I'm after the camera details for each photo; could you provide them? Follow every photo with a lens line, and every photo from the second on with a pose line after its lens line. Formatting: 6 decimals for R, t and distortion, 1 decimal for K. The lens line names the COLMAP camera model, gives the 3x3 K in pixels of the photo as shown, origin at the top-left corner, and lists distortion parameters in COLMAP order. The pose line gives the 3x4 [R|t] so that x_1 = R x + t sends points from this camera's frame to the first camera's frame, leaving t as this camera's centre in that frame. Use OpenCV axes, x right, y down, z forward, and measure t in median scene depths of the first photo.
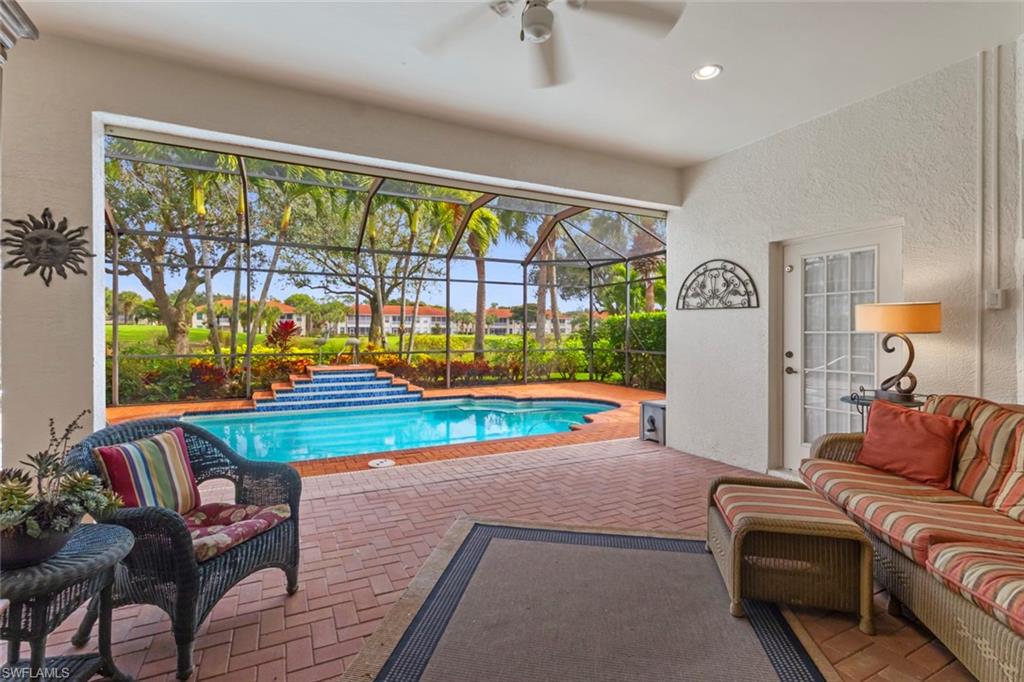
lens RADIAL K [[472.3, 0, 514.1], [0, 472.3, 338.3], [0, 0, 1]] dist [0.001204, 0.000212]
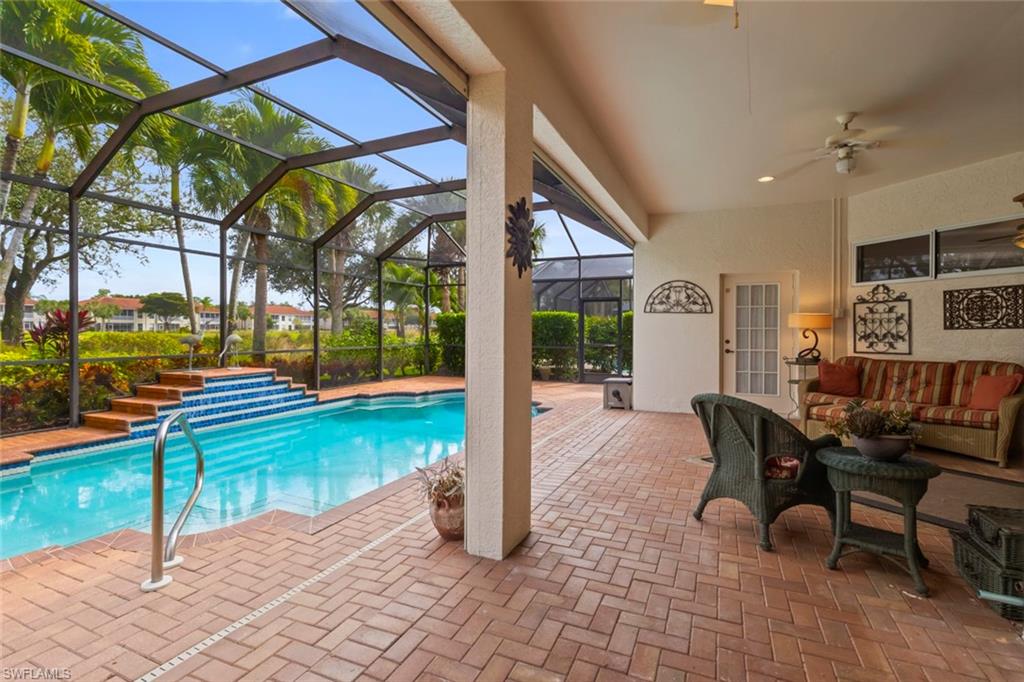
lens RADIAL K [[472.3, 0, 516.0], [0, 472.3, 336.1], [0, 0, 1]] dist [0.001204, 0.000212]
pose [[0.774382, -0.007590, 0.632673, -0.515513], [0.005985, 0.999971, 0.004671, 0.001225], [-0.632691, 0.000169, 0.774405, 0.085225]]
